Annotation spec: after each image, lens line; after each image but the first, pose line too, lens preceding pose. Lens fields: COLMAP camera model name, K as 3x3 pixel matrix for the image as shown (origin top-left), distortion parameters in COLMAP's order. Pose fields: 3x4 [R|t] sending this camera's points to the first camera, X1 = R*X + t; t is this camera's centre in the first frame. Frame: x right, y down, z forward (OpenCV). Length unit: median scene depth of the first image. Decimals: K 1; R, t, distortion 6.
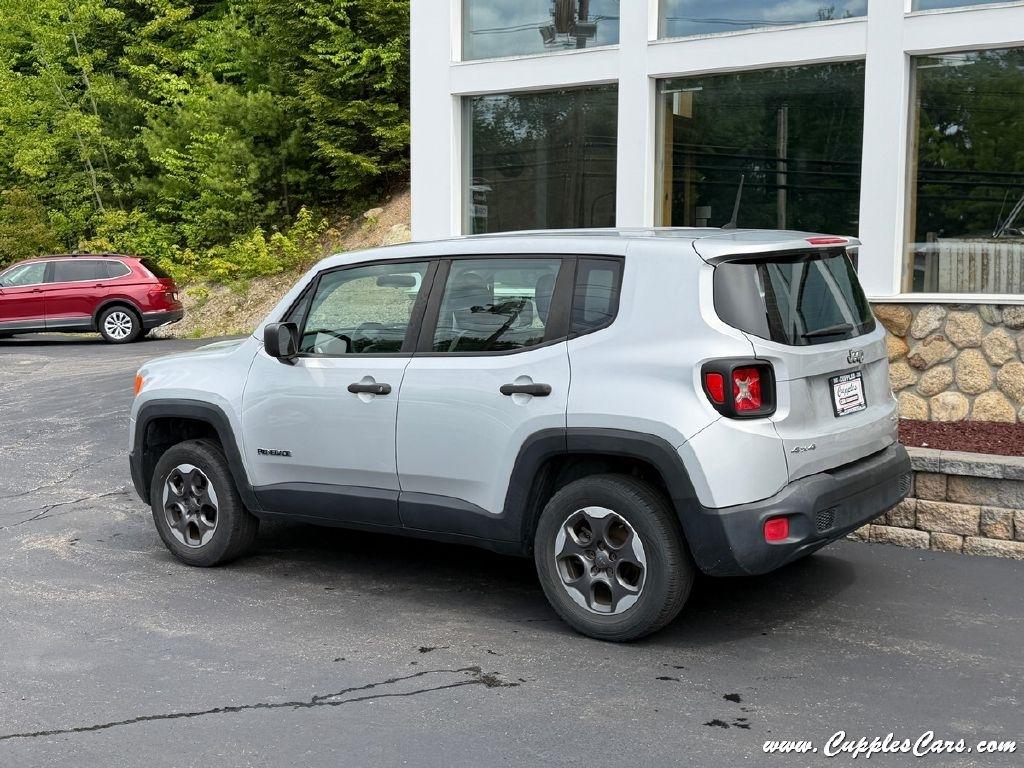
lens RADIAL K [[1261.7, 0, 512.0], [0, 1261.7, 384.0], [0, 0, 1]] dist [0.170511, -0.408914]
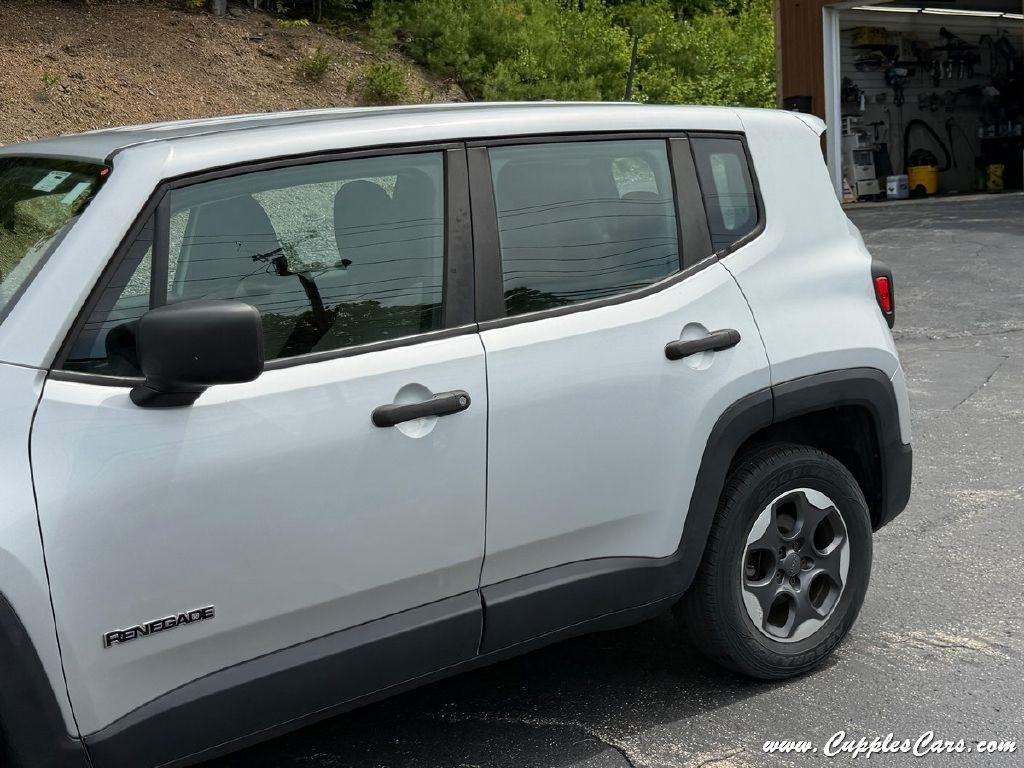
lens RADIAL K [[1367.1, 0, 497.3], [0, 1367.1, 384.6], [0, 0, 1]] dist [0.218817, -0.553996]
pose [[0.295572, -0.147232, 0.943907, -0.645688], [0.149051, 0.983060, 0.106666, -0.061893], [-0.943621, 0.109163, 0.312510, 0.850545]]
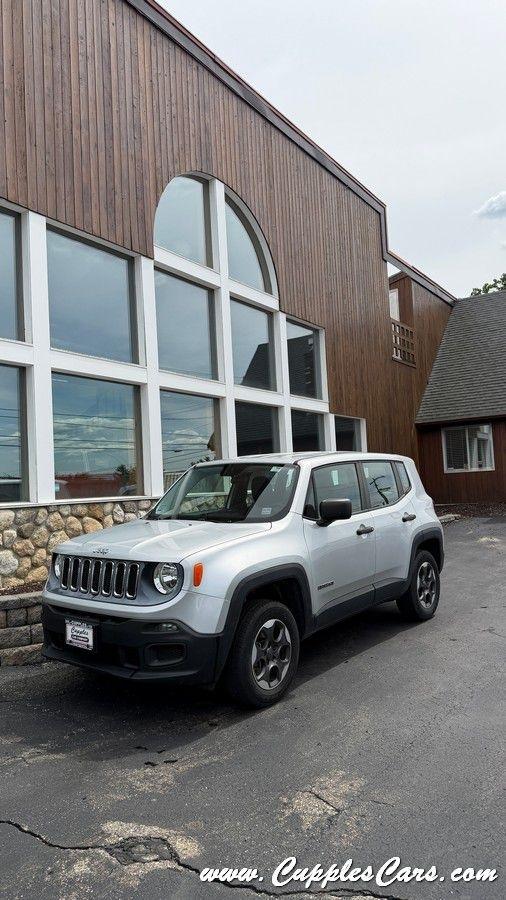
lens RADIAL K [[633.4, 0, 262.7], [0, 633.4, 433.1], [0, 0, 1]] dist [0.060742, -0.001891]
pose [[0.005994, 0.084468, 0.996408, -1.106752], [0.143585, 0.986028, -0.084452, -0.084480], [-0.989620, 0.143575, -0.006218, 1.198732]]
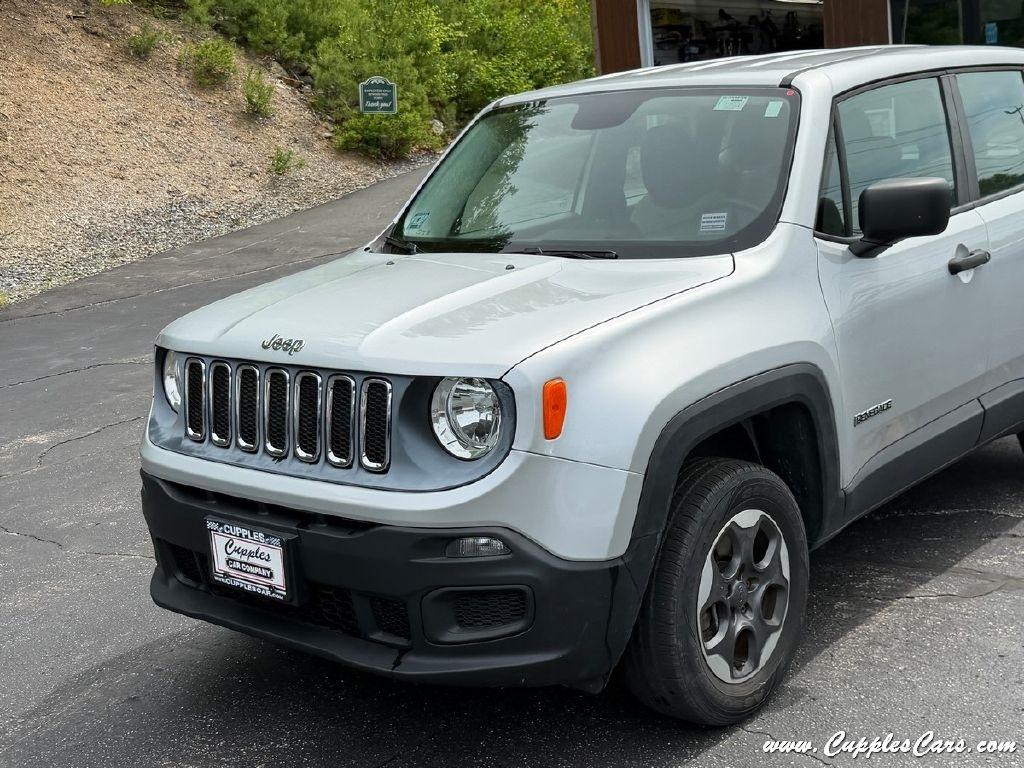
lens RADIAL K [[1367.1, 0, 497.3], [0, 1367.1, 384.6], [0, 0, 1]] dist [0.218817, -0.553996]
pose [[0.070637, -0.168138, 0.983229, -0.931817], [0.177799, 0.972029, 0.153449, -0.097831], [-0.981528, 0.163978, 0.098556, 1.255591]]
